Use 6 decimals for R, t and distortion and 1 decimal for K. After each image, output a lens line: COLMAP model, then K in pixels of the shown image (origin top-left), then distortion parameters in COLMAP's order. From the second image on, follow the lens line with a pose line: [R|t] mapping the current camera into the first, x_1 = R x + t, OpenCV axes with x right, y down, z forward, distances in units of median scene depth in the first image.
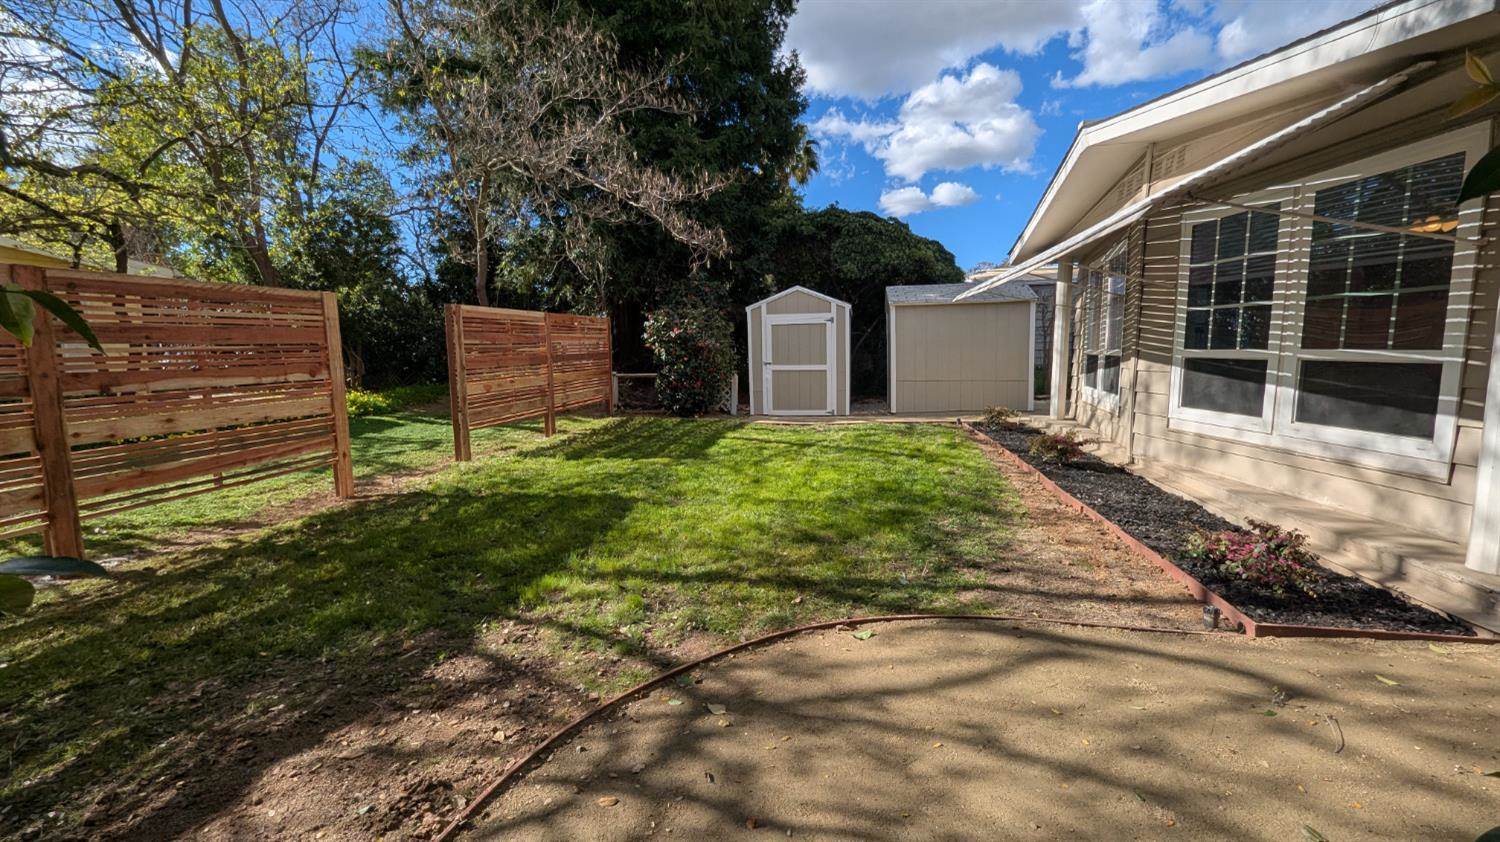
lens RADIAL K [[622.1, 0, 754.7], [0, 622.1, 428.3], [0, 0, 1]] dist [-0.002544, 0.000209]
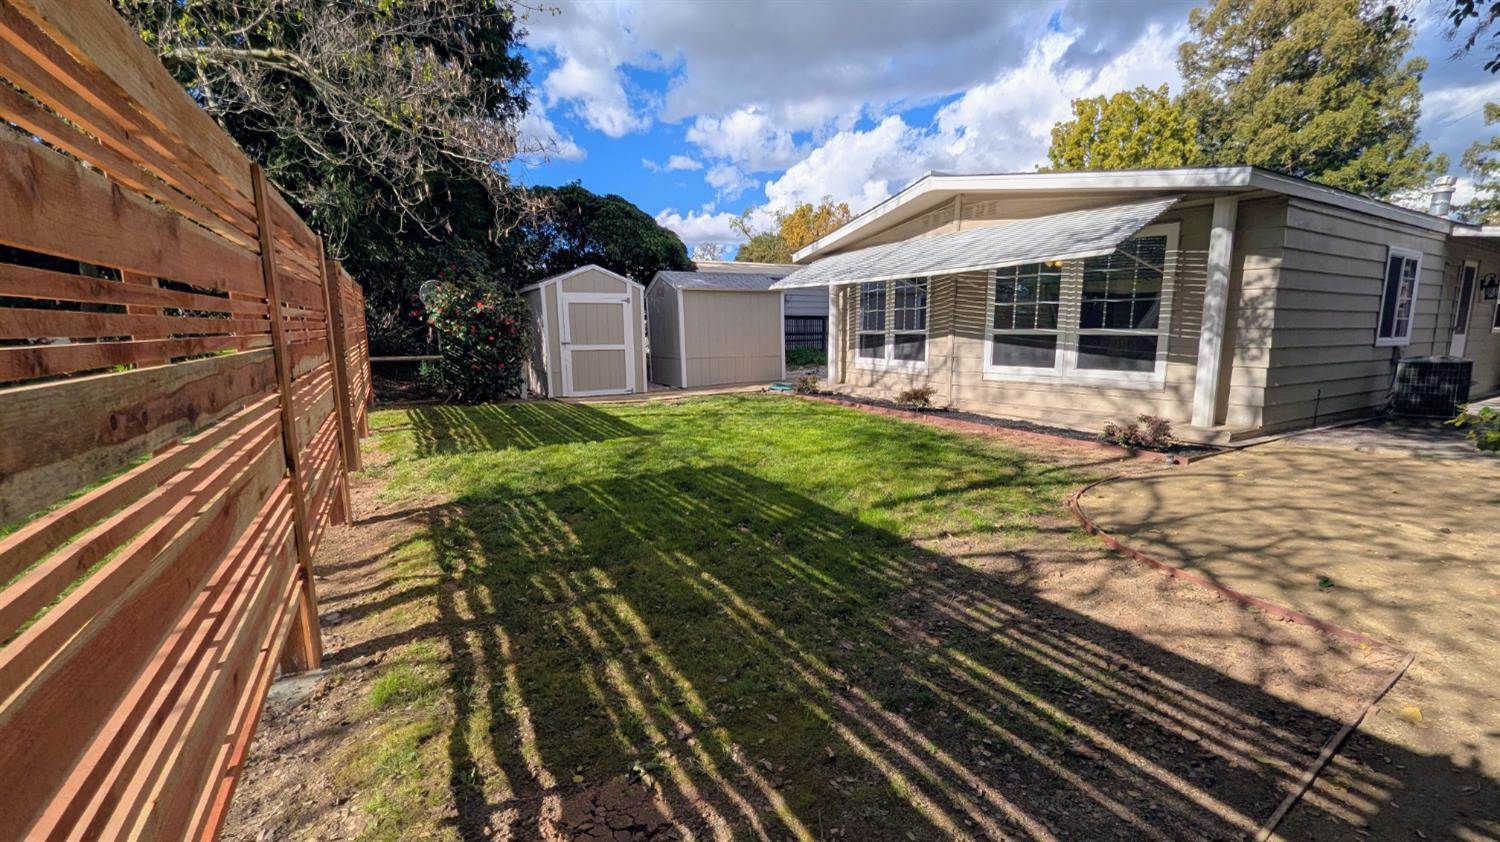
lens RADIAL K [[622.1, 0, 754.7], [0, 622.1, 428.3], [0, 0, 1]] dist [-0.002544, 0.000209]
pose [[0.768382, -0.085522, 0.634252, -0.968132], [0.071729, 0.996295, 0.047441, 0.008200], [-0.635959, 0.009042, 0.771670, 0.178439]]
